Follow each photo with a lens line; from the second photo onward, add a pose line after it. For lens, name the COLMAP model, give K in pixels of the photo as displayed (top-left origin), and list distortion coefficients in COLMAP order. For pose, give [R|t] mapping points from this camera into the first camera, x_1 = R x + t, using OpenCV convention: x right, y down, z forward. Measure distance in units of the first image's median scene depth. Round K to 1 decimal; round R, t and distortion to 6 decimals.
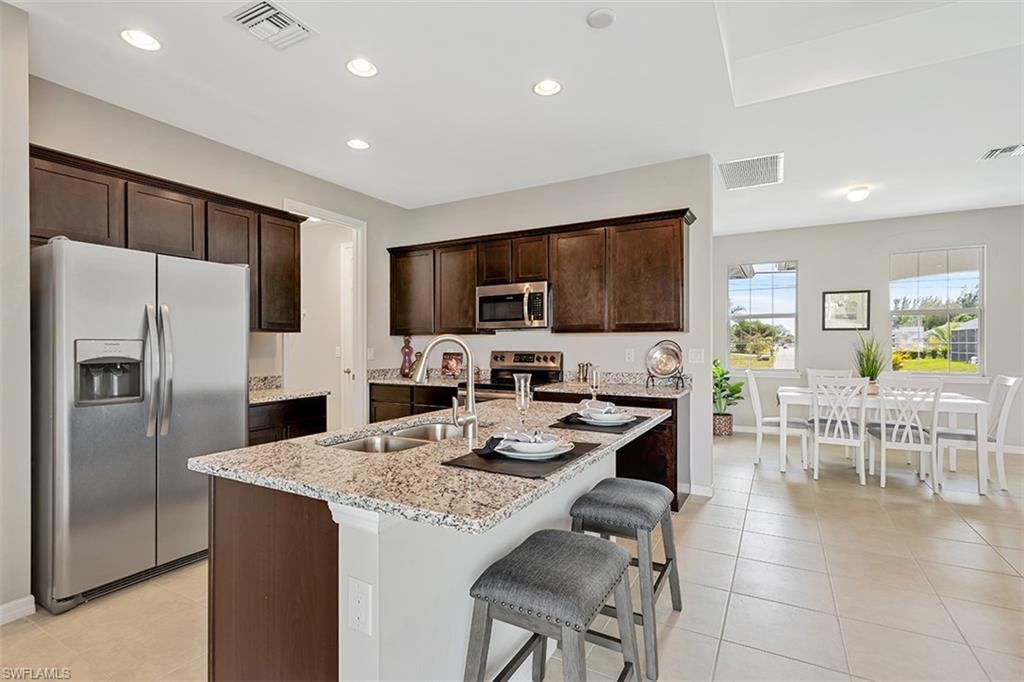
lens RADIAL K [[485.3, 0, 507.3], [0, 485.3, 342.5], [0, 0, 1]] dist [-0.030411, -0.000324]
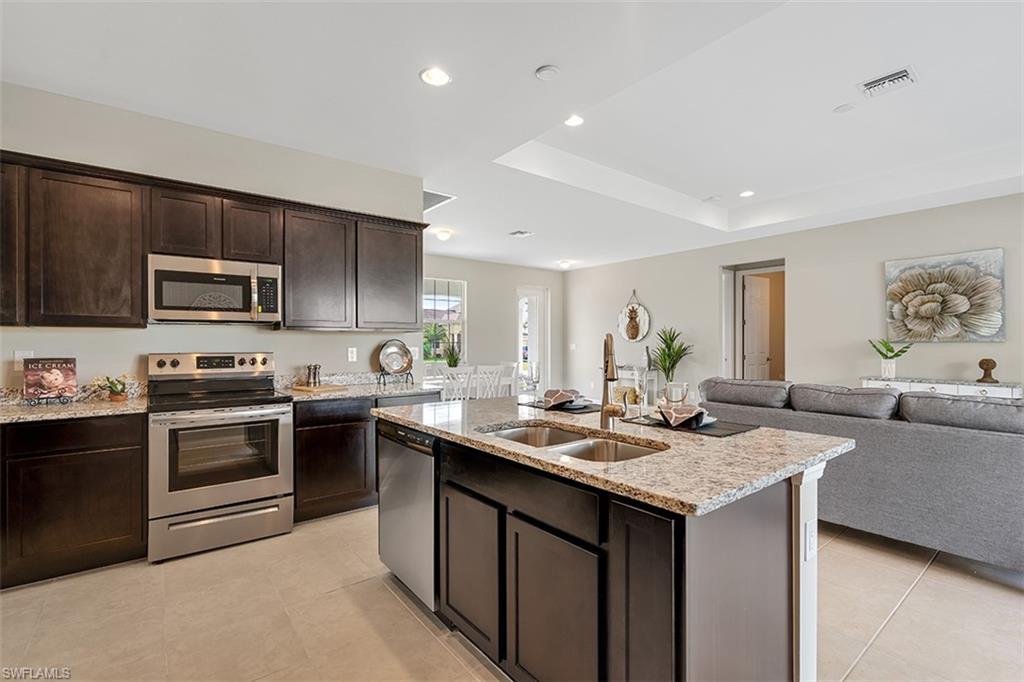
lens RADIAL K [[459.4, 0, 512.5], [0, 459.4, 341.4], [0, 0, 1]] dist [-0.000111, -0.000560]
pose [[0.382179, 0.002324, 0.924085, -0.447383], [-0.001818, 0.999997, -0.001763, 0.001260], [-0.924087, -0.001007, 0.382182, 0.325842]]
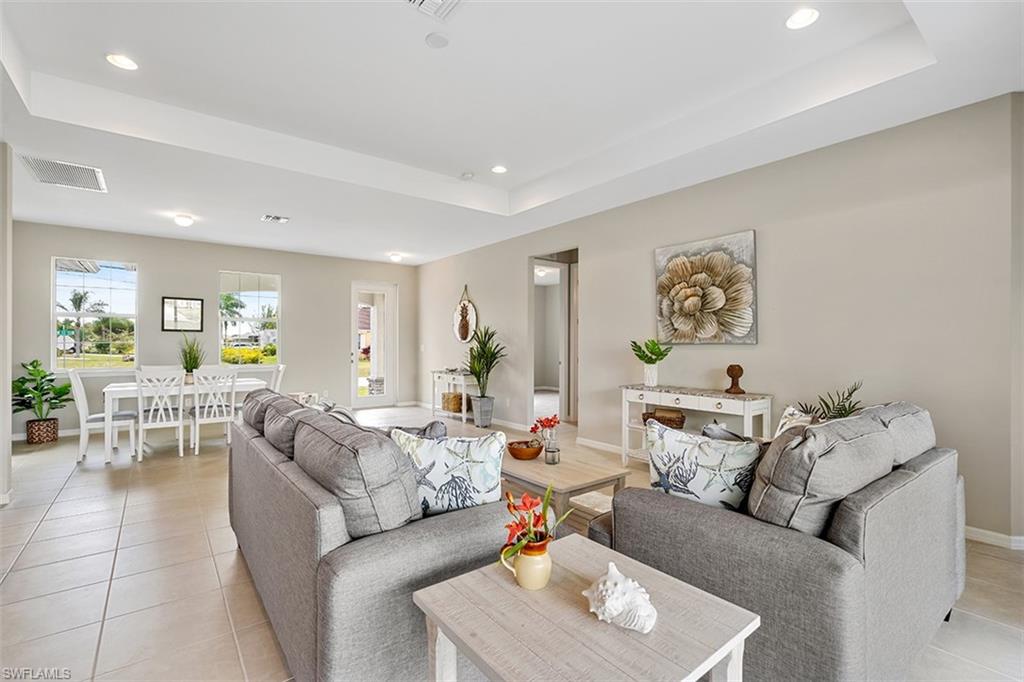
lens RADIAL K [[459.4, 0, 511.6], [0, 459.4, 343.5], [0, 0, 1]] dist [-0.000111, -0.000560]
pose [[0.386929, -0.001058, 0.922109, -0.021109], [-0.003768, 0.999989, 0.002728, -0.002944], [-0.922102, -0.004530, 0.386921, -0.224600]]
